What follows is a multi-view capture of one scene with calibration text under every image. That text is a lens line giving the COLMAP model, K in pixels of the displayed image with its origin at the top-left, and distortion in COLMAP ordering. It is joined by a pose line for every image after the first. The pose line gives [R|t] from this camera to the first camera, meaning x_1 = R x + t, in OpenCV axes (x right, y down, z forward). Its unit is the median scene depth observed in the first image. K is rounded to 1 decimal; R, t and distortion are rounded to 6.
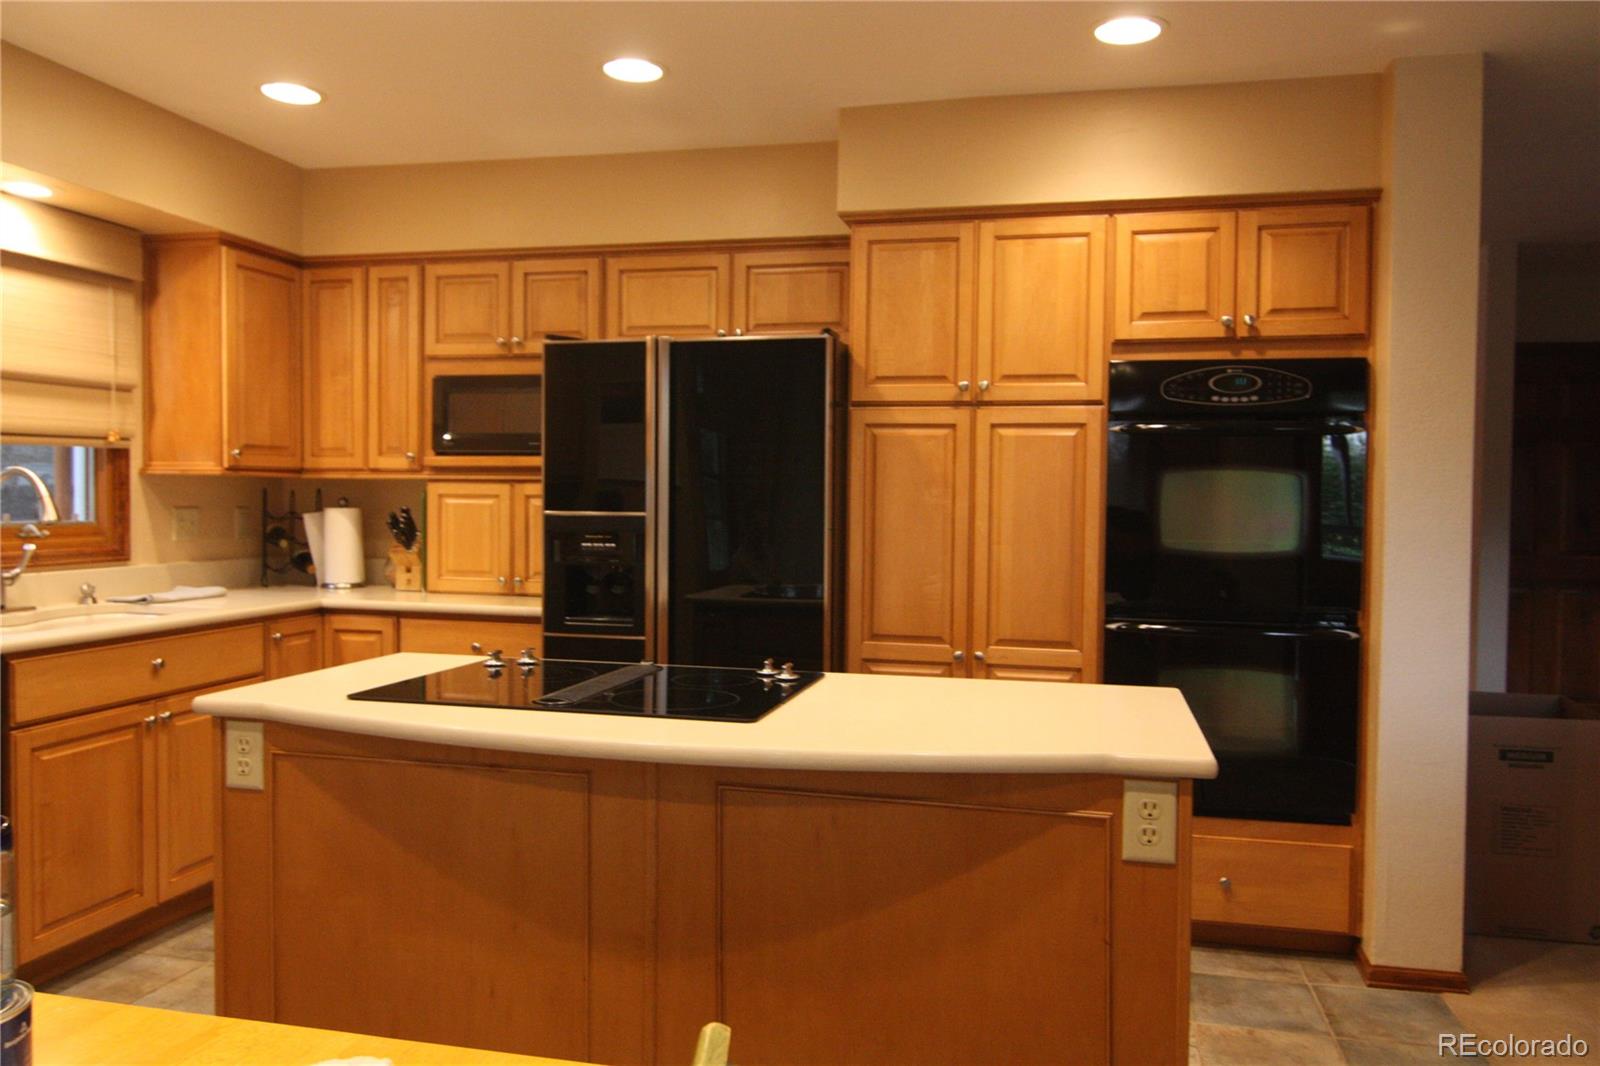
lens RADIAL K [[1190.3, 0, 797.3], [0, 1190.3, 525.9], [0, 0, 1]] dist [0.004441, -0.000217]
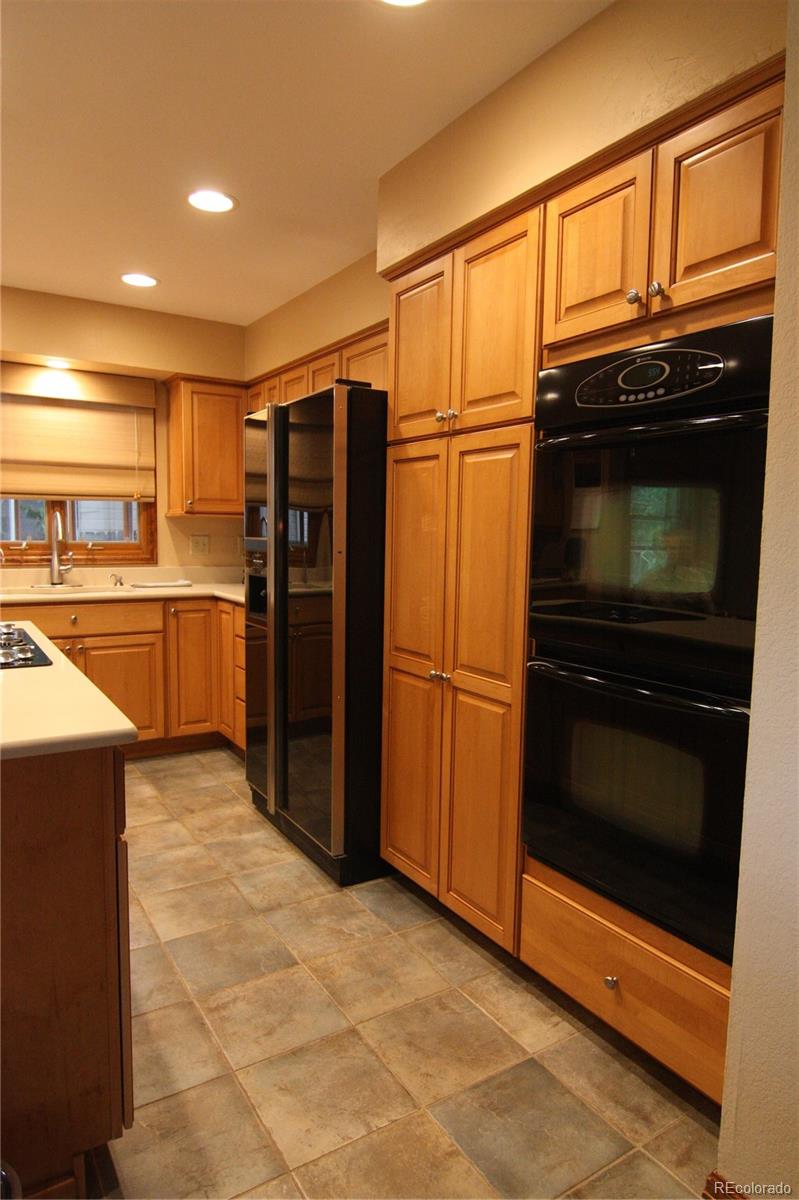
lens RADIAL K [[744.2, 0, 398.7], [0, 744.2, 605.4], [0, 0, 1]] dist [-0.007027, -0.009282]
pose [[0.713810, 0.070617, -0.696770, 0.574506], [-0.029453, 0.997050, 0.070876, 0.000913], [0.699719, -0.030070, 0.713785, 0.508711]]
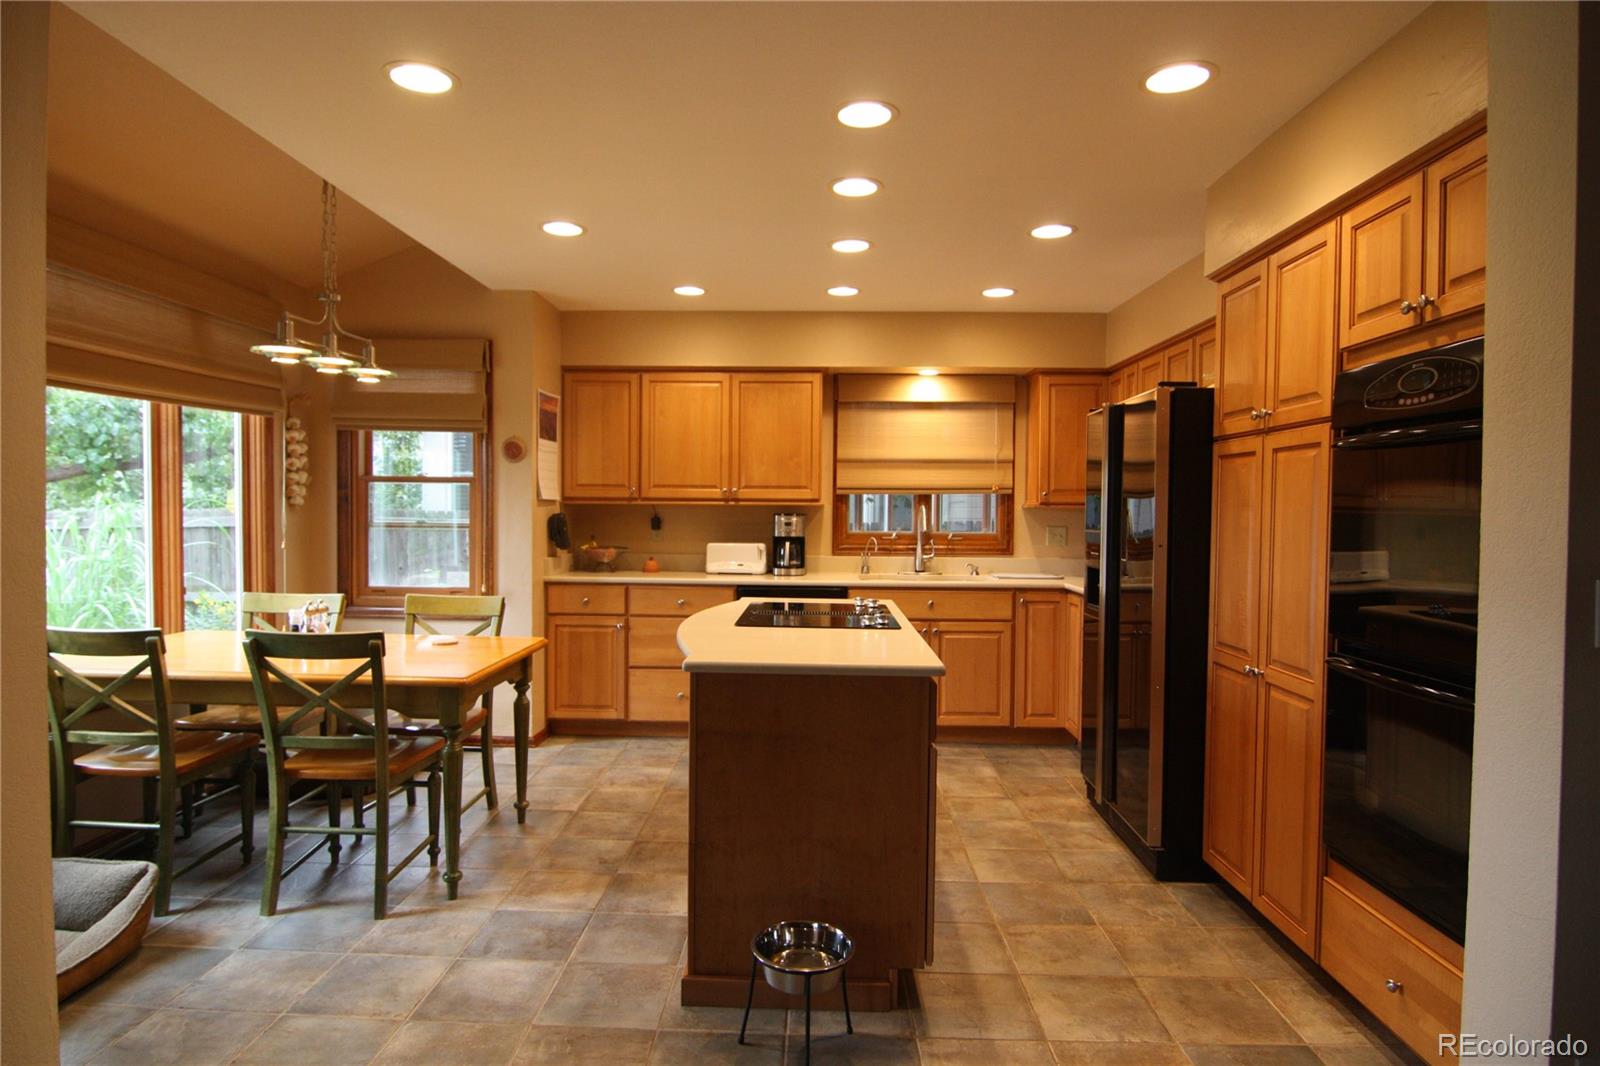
lens RADIAL K [[906.6, 0, 808.2], [0, 906.6, 529.2], [0, 0, 1]] dist [-0.019673, -0.001042]
pose [[0.221696, 0.012015, -0.975042, 0.833453], [-0.037028, 0.999307, 0.003894, -0.004698], [0.974413, 0.035241, 0.221987, 0.438159]]
